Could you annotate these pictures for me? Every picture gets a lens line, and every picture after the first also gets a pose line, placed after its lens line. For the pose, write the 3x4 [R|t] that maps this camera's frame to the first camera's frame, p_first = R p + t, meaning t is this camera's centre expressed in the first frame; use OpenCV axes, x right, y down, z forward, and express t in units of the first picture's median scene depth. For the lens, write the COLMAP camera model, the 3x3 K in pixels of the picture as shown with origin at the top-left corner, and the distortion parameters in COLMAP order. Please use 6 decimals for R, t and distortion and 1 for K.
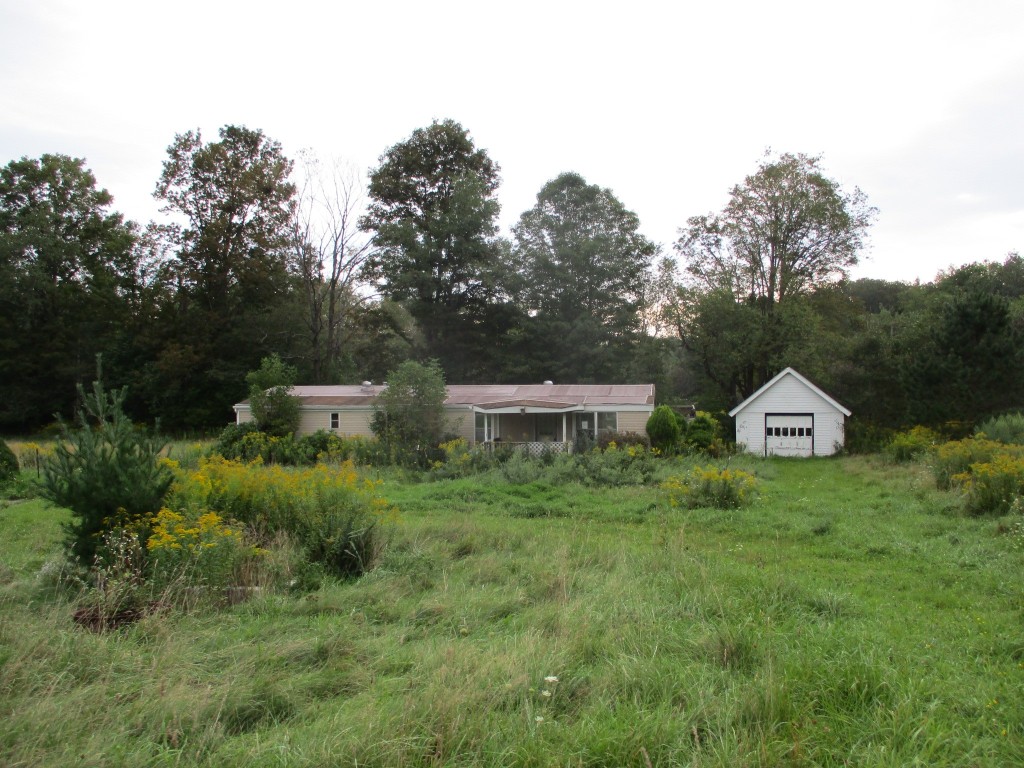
lens RADIAL K [[806.7, 0, 531.6], [0, 806.7, 386.2], [0, 0, 1]] dist [-0.040021, 0.010768]
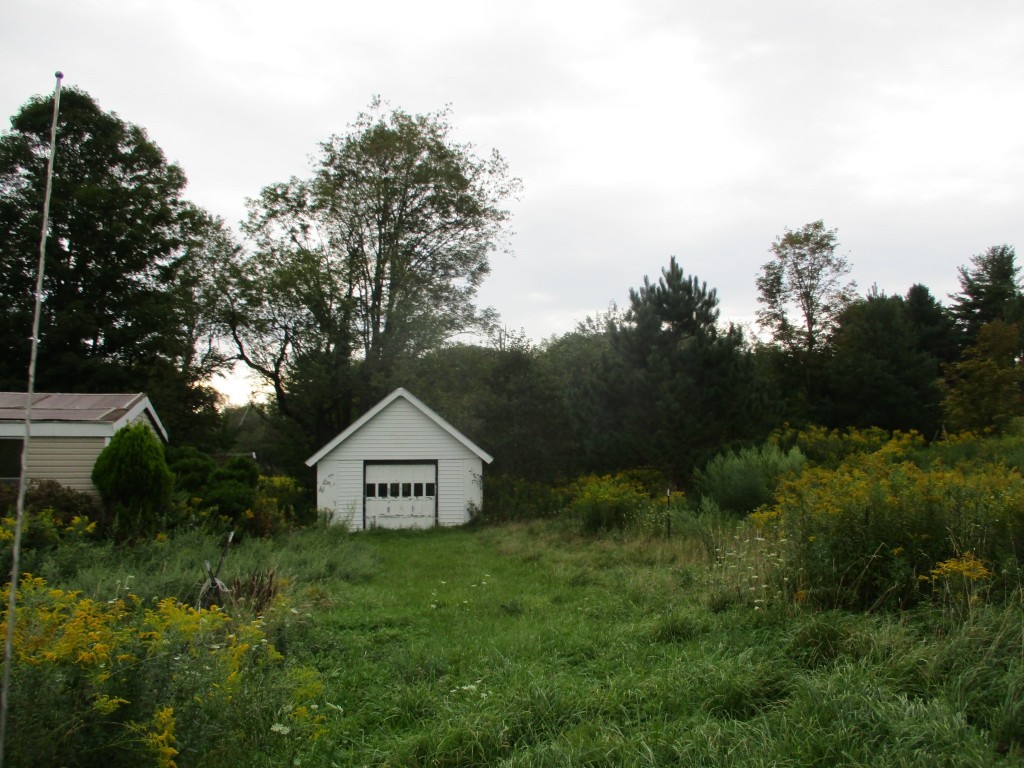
lens RADIAL K [[806.7, 0, 510.0], [0, 806.7, 405.0], [0, 0, 1]] dist [-0.040021, 0.010768]
pose [[0.900842, 0.029925, 0.433114, 0.121449], [0.000500, 0.997550, -0.069962, 0.034685], [-0.434146, 0.063241, 0.898620, 0.388754]]
